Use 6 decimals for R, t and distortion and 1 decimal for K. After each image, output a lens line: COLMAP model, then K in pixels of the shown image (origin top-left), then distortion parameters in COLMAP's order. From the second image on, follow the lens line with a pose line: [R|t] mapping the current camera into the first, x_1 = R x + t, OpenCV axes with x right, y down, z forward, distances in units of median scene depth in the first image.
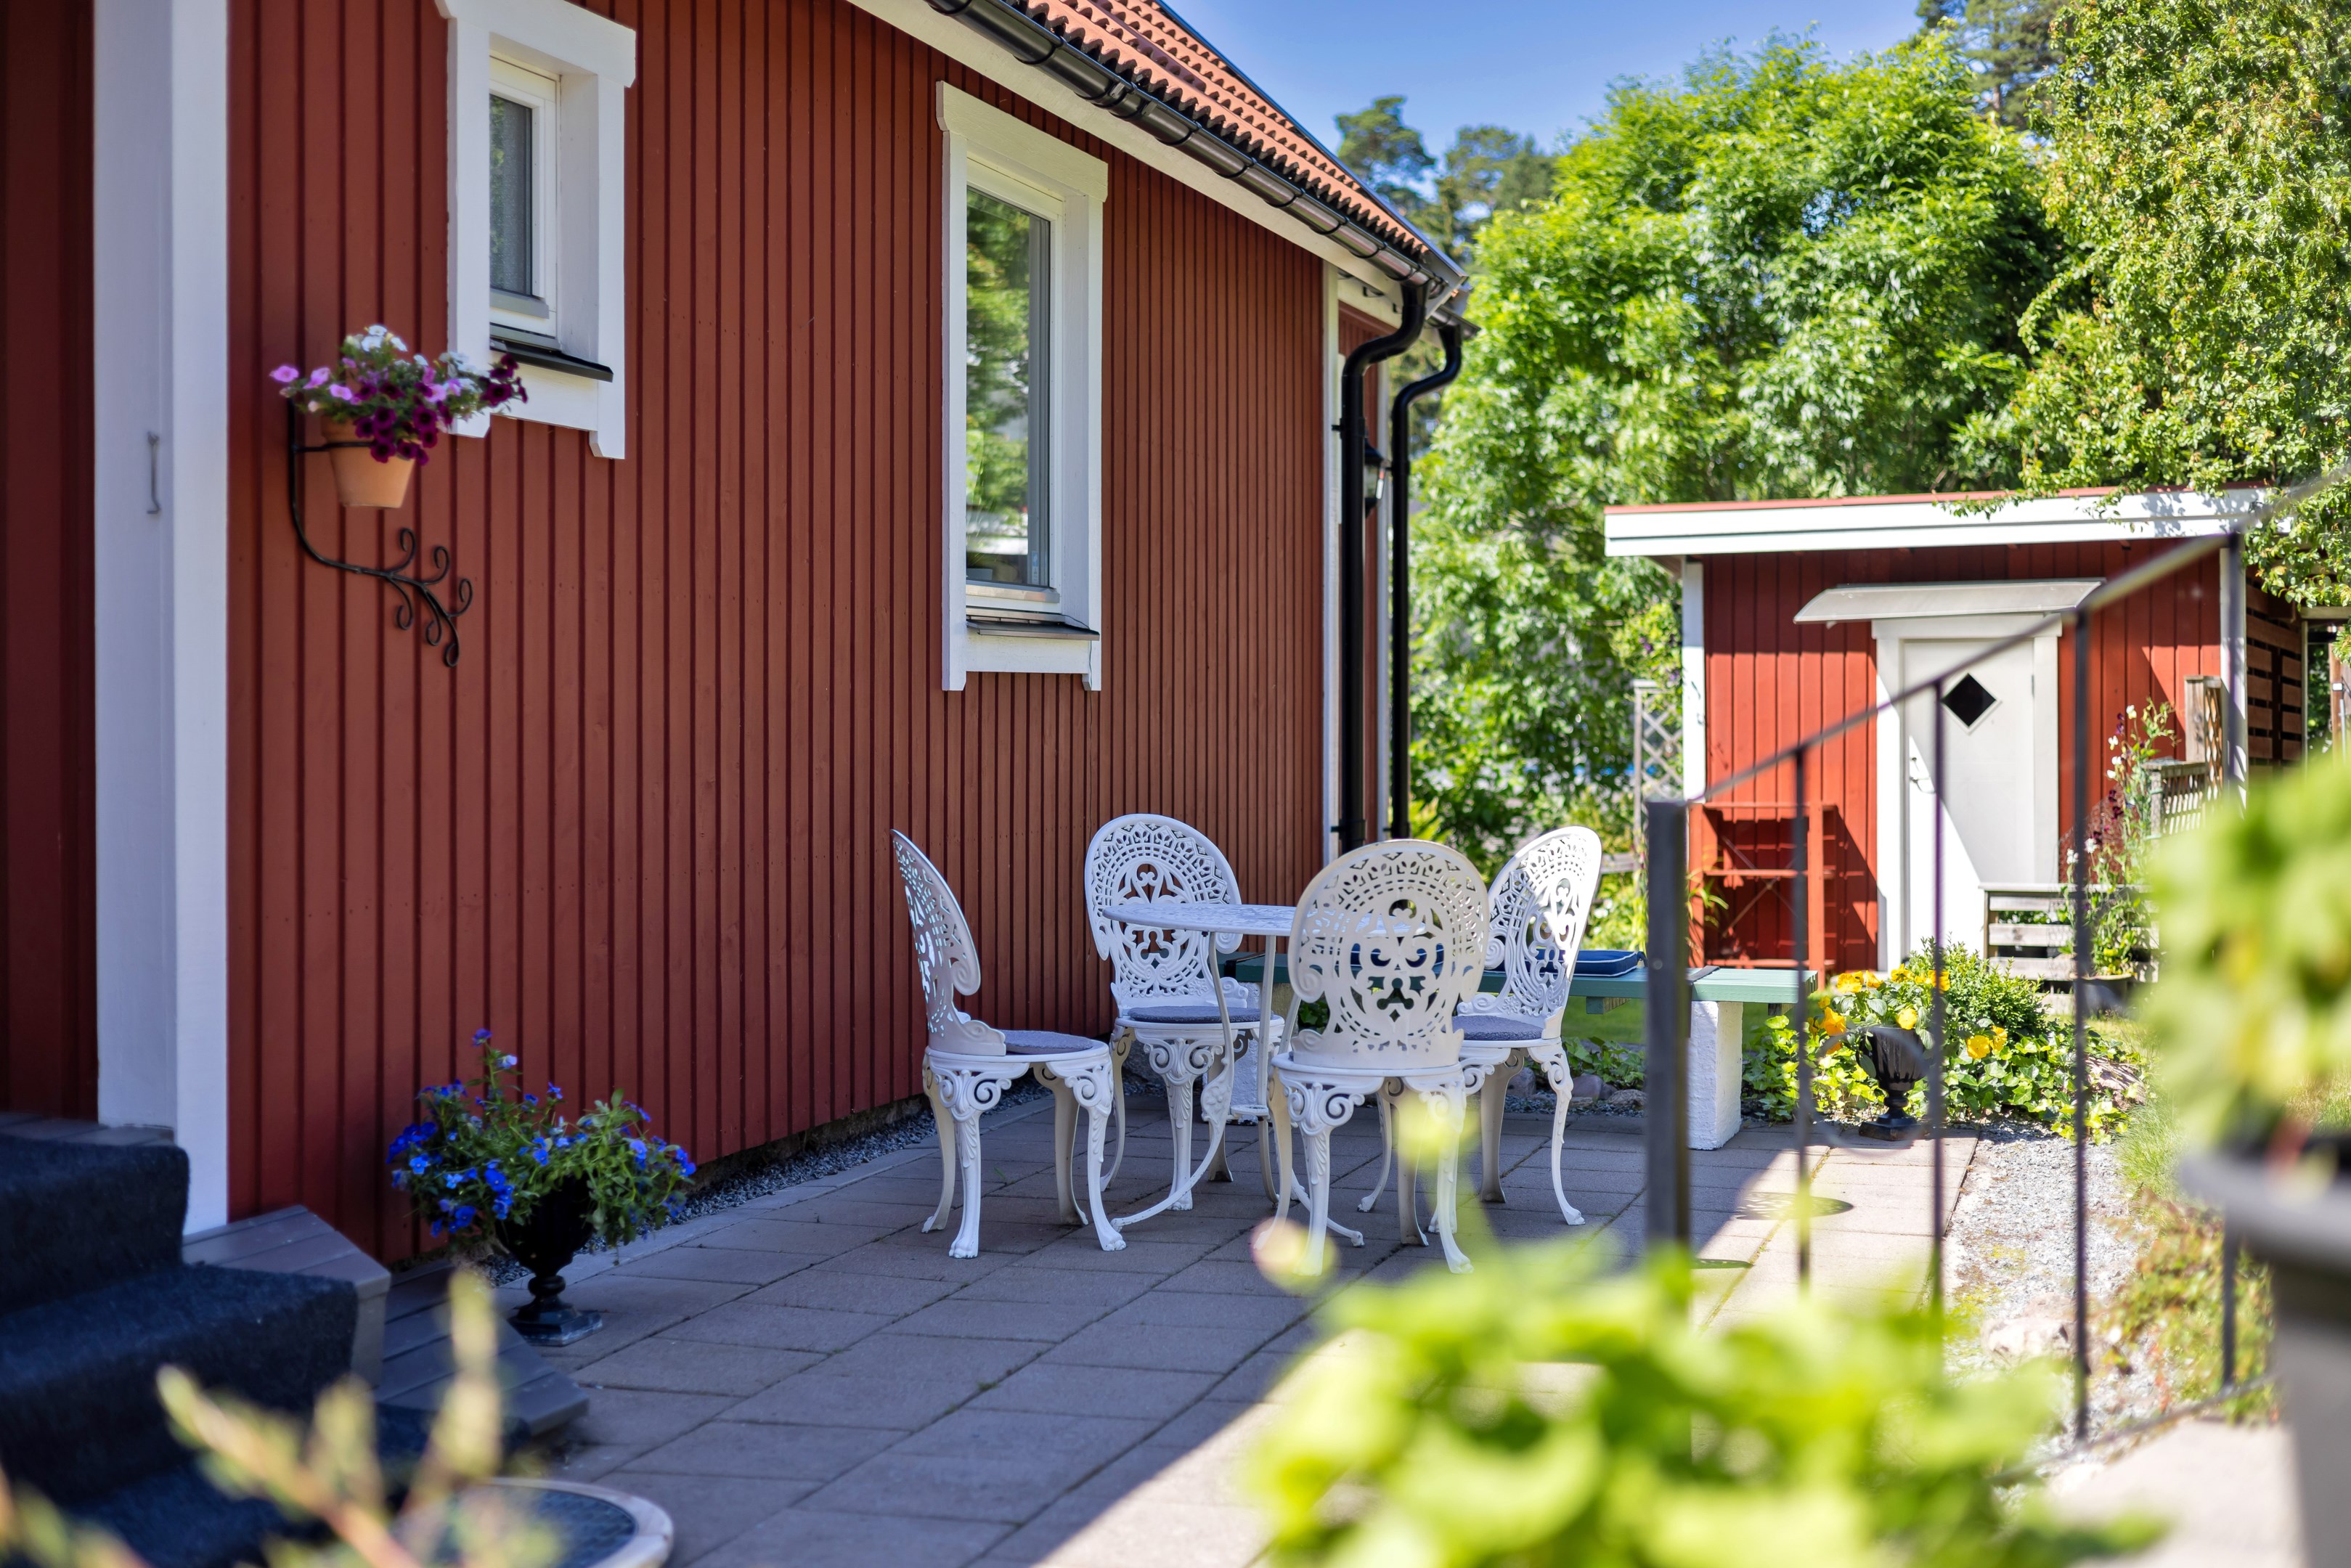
lens RADIAL K [[3407.6, 0, 1175.5], [0, 3407.6, 784.0], [0, 0, 1]] dist [-0.013787, 0.017748]
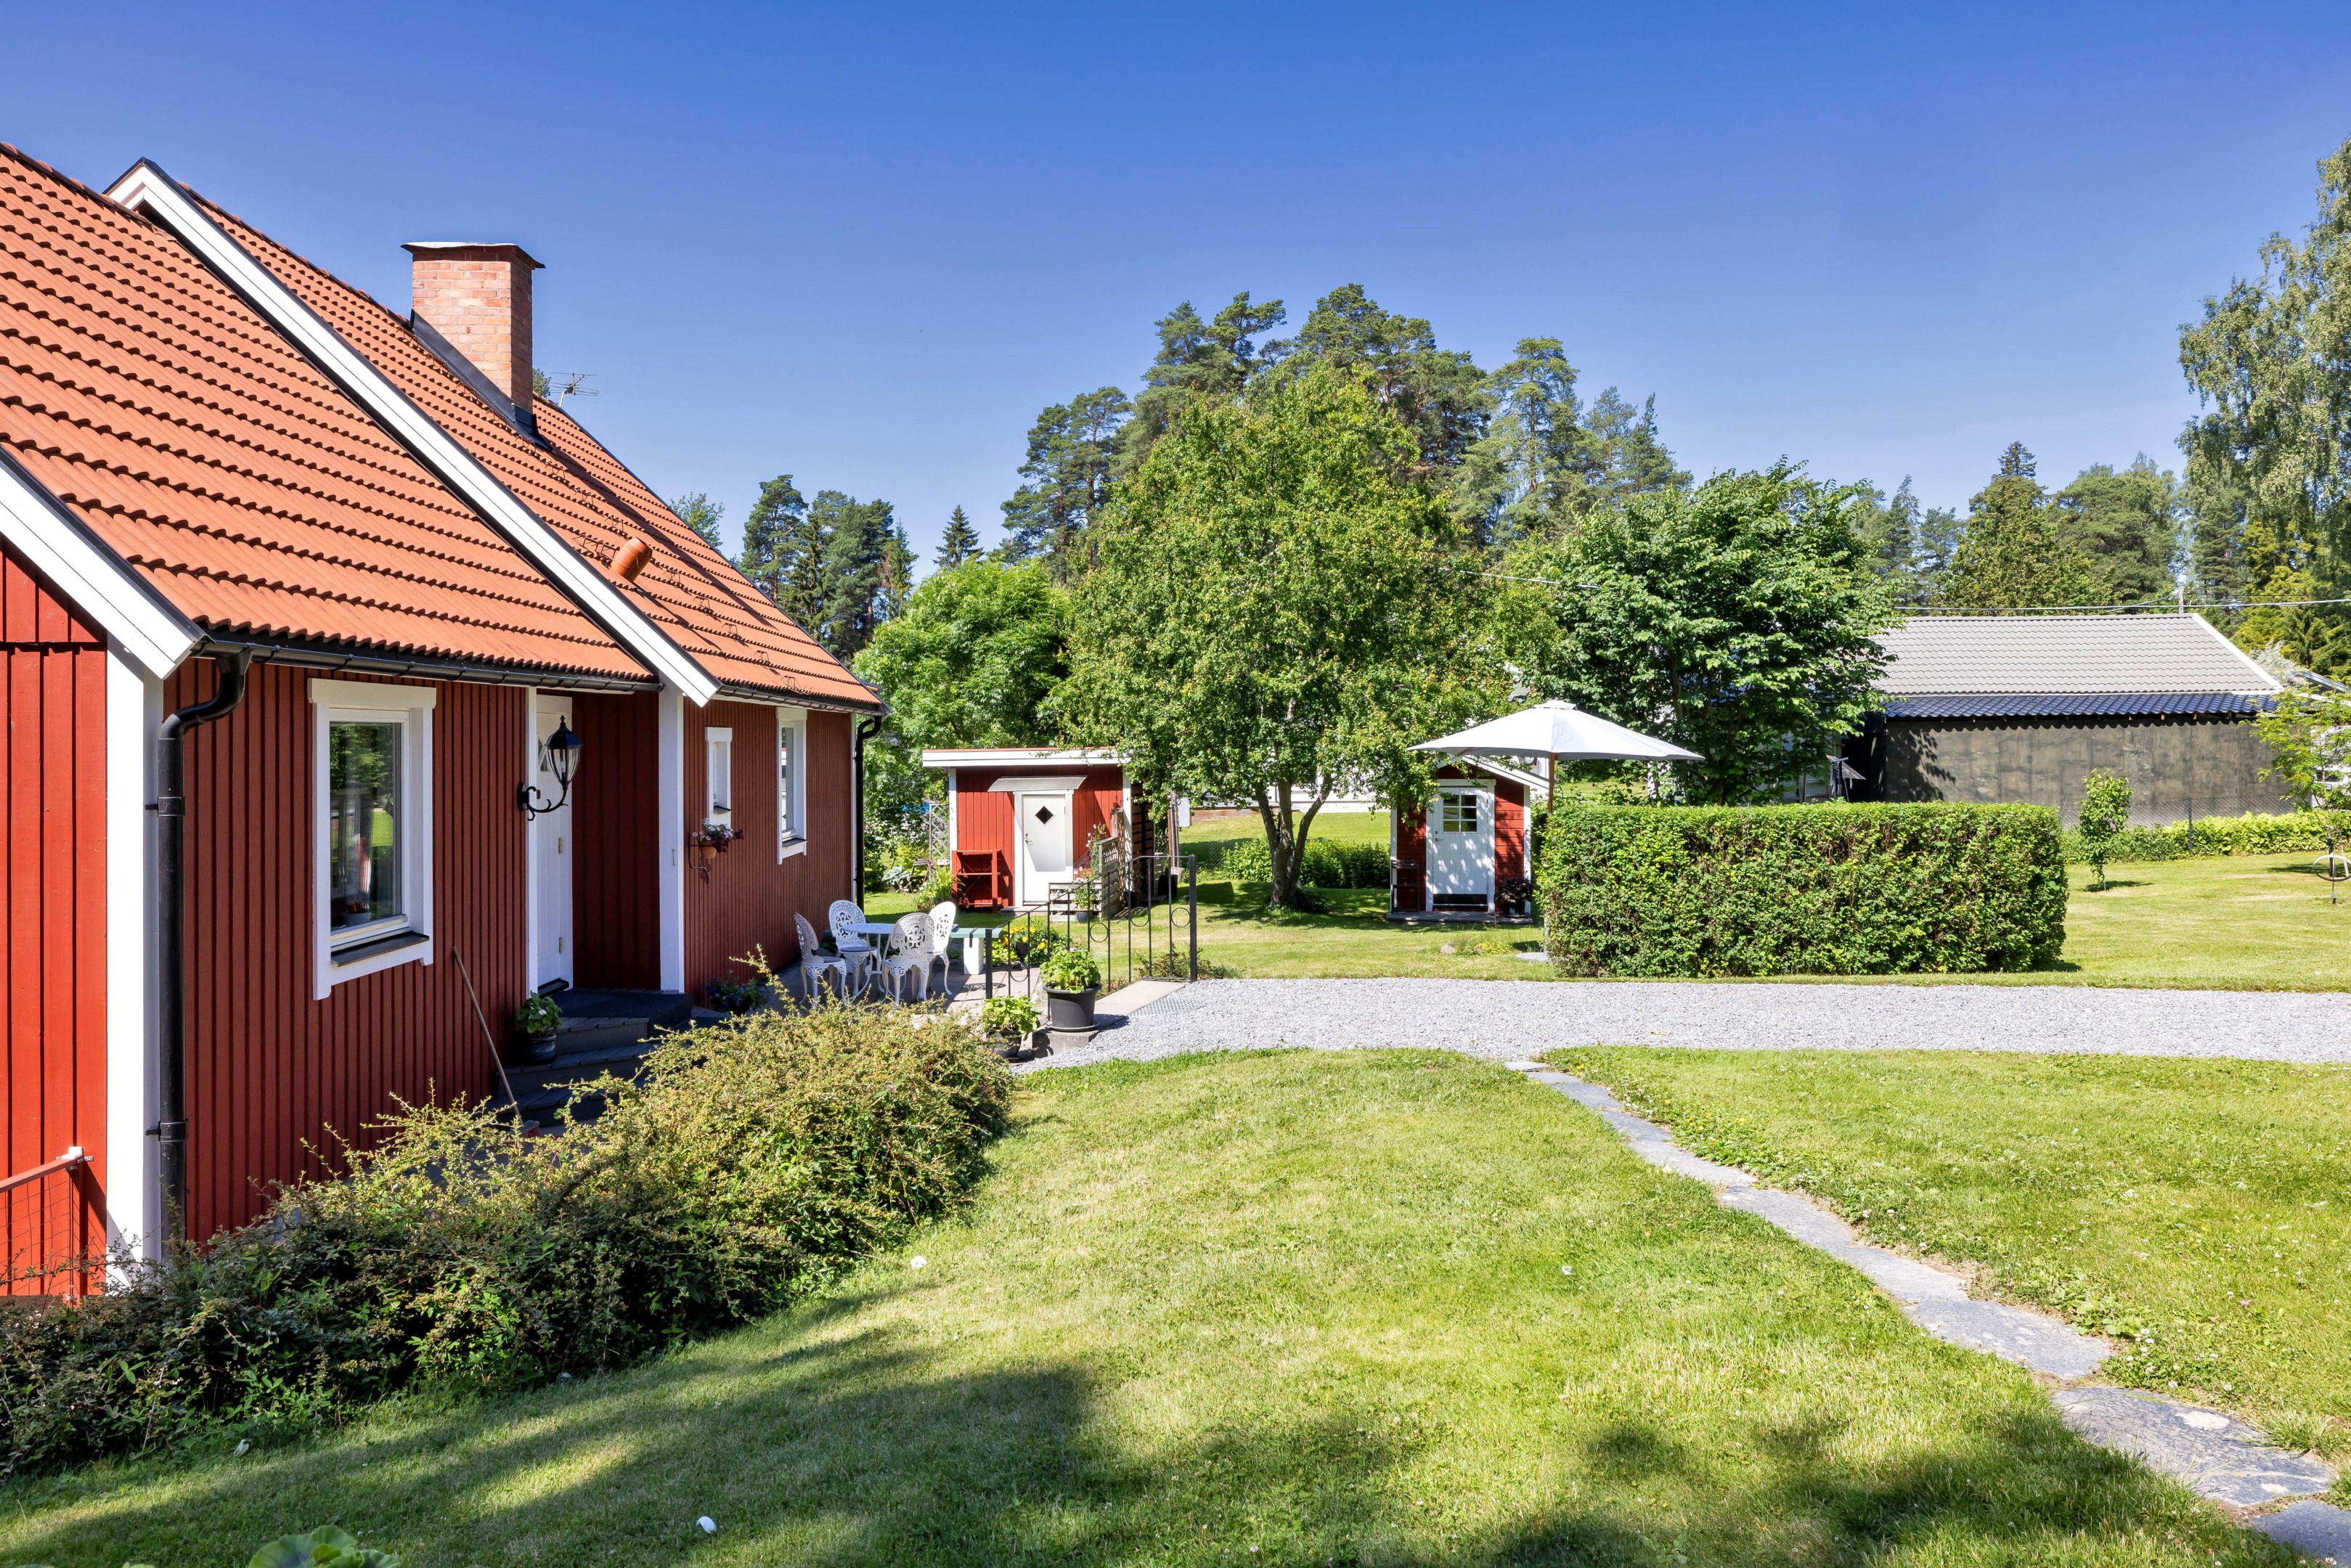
lens RADIAL K [[1619.8, 0, 1175.5], [0, 1619.8, 784.0], [0, 0, 1]] dist [-0.000561, -0.000058]
pose [[0.954238, -0.010973, 0.298846, -0.084523], [0.010963, 0.999938, 0.001711, -0.053029], [-0.298846, 0.001643, 0.954300, -0.402985]]
